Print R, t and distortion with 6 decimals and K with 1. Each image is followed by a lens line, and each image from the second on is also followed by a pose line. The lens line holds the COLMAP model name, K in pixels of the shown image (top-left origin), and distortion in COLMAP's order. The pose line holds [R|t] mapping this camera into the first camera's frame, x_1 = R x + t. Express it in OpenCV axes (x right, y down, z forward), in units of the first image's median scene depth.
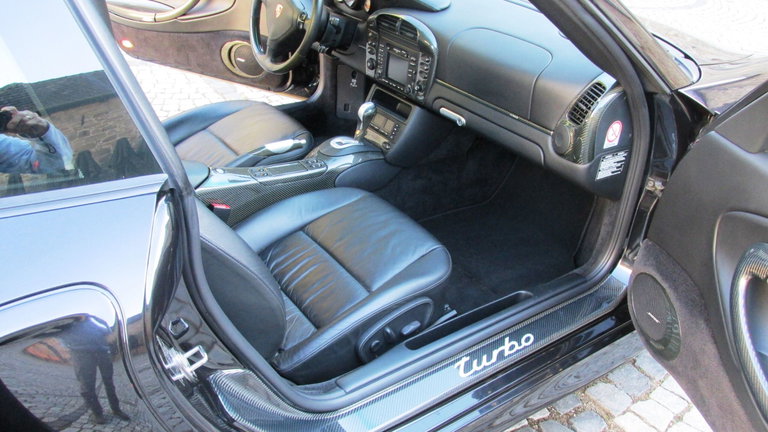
lens RADIAL K [[634.4, 0, 384.0], [0, 634.4, 216.0], [0, 0, 1]] dist [-0.011854, -0.026793]
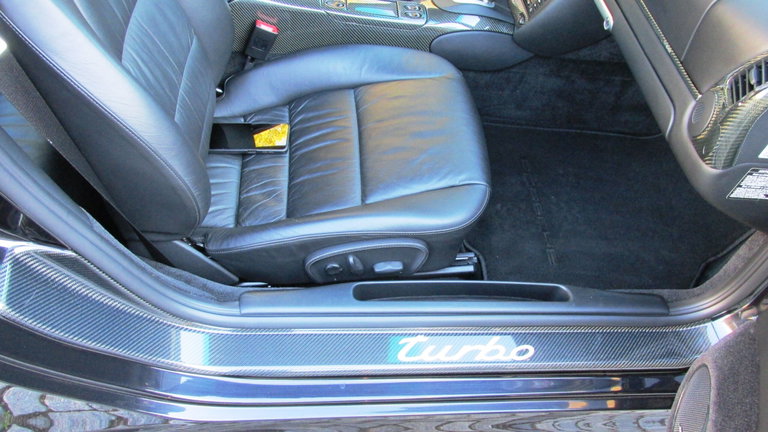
lens RADIAL K [[629.1, 0, 384.0], [0, 629.1, 216.0], [0, 0, 1]] dist [0.029831, 0.001115]
pose [[0.858946, 0.426991, -0.282648, 0.222421], [-0.329880, 0.883588, 0.332342, -0.129217], [0.391652, -0.192224, 0.899810, 0.307602]]
